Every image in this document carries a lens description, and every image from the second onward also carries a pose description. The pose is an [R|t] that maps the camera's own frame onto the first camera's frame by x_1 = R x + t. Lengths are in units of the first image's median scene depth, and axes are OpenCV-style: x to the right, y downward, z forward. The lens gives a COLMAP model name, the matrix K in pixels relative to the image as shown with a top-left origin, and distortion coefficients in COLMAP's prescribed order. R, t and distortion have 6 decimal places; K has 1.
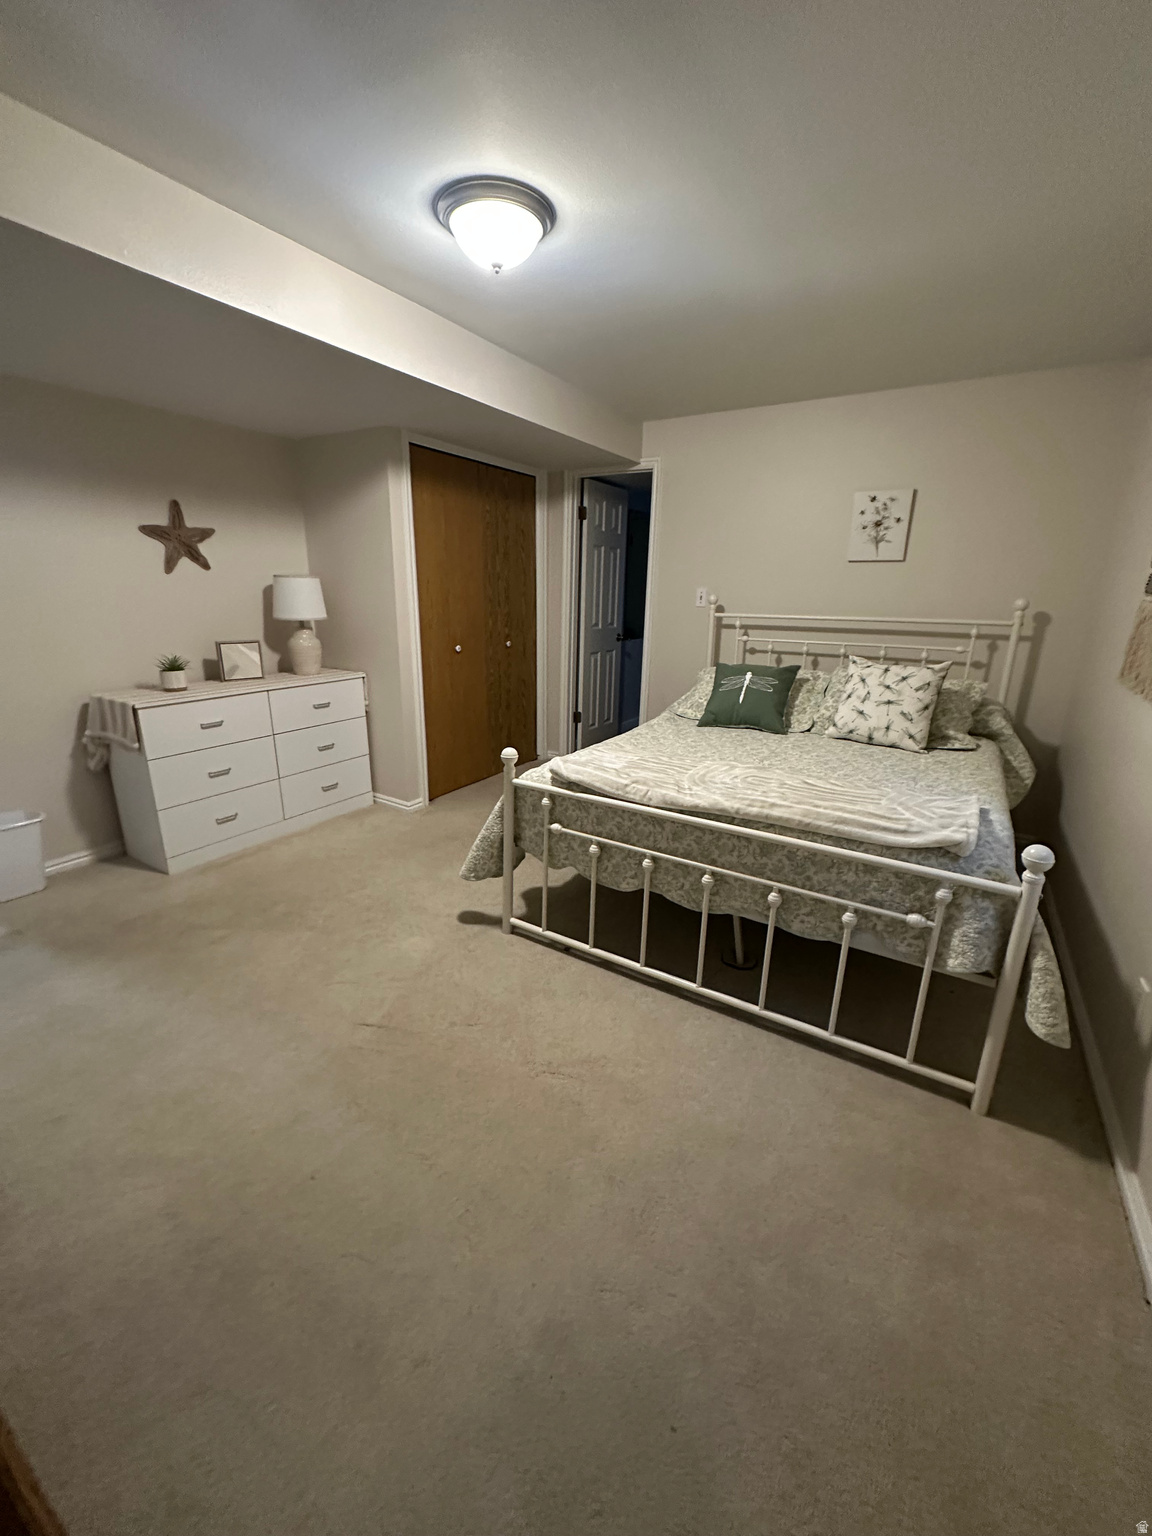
lens RADIAL K [[609.6, 0, 579.1], [0, 609.6, 771.5], [0, 0, 1]] dist [-0.001327, 0.001105]
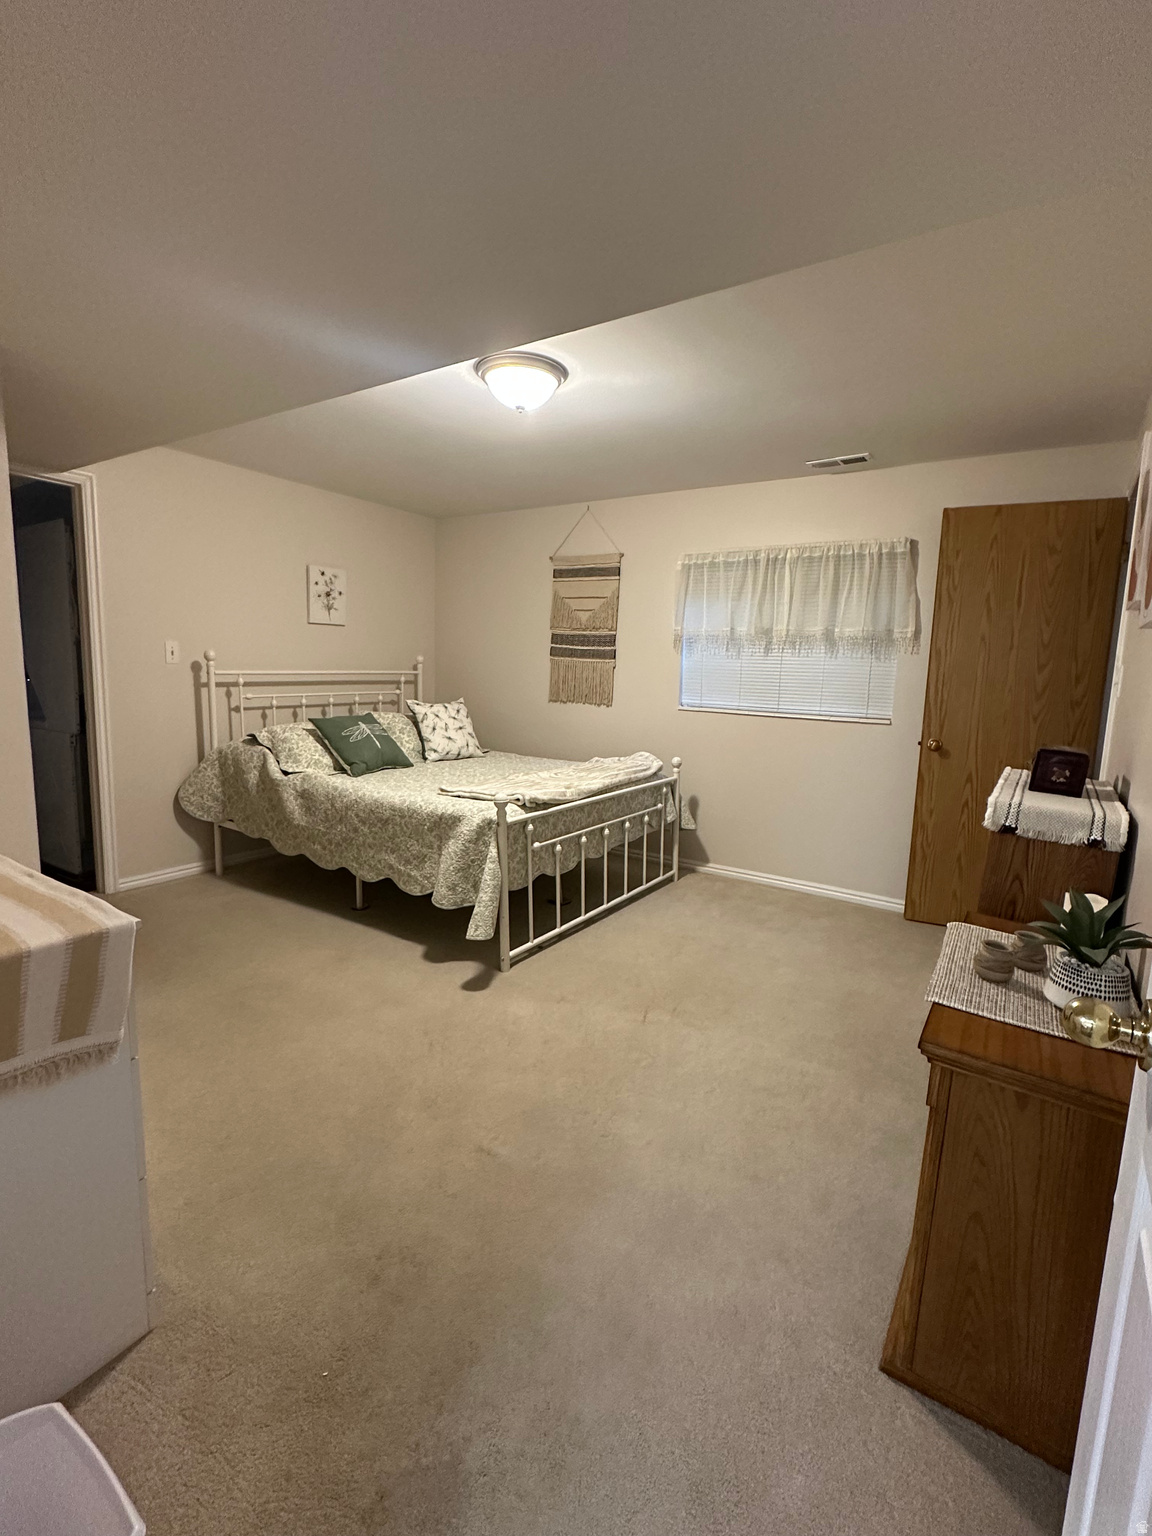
lens RADIAL K [[718.1, 0, 580.4], [0, 718.1, 765.9], [0, 0, 1]] dist [0.004038, -0.000032]
pose [[0.026099, -0.156887, 0.987272, -1.180323], [0.257713, 0.955281, 0.144991, -0.202628], [-0.965869, 0.250649, 0.065364, 0.645260]]
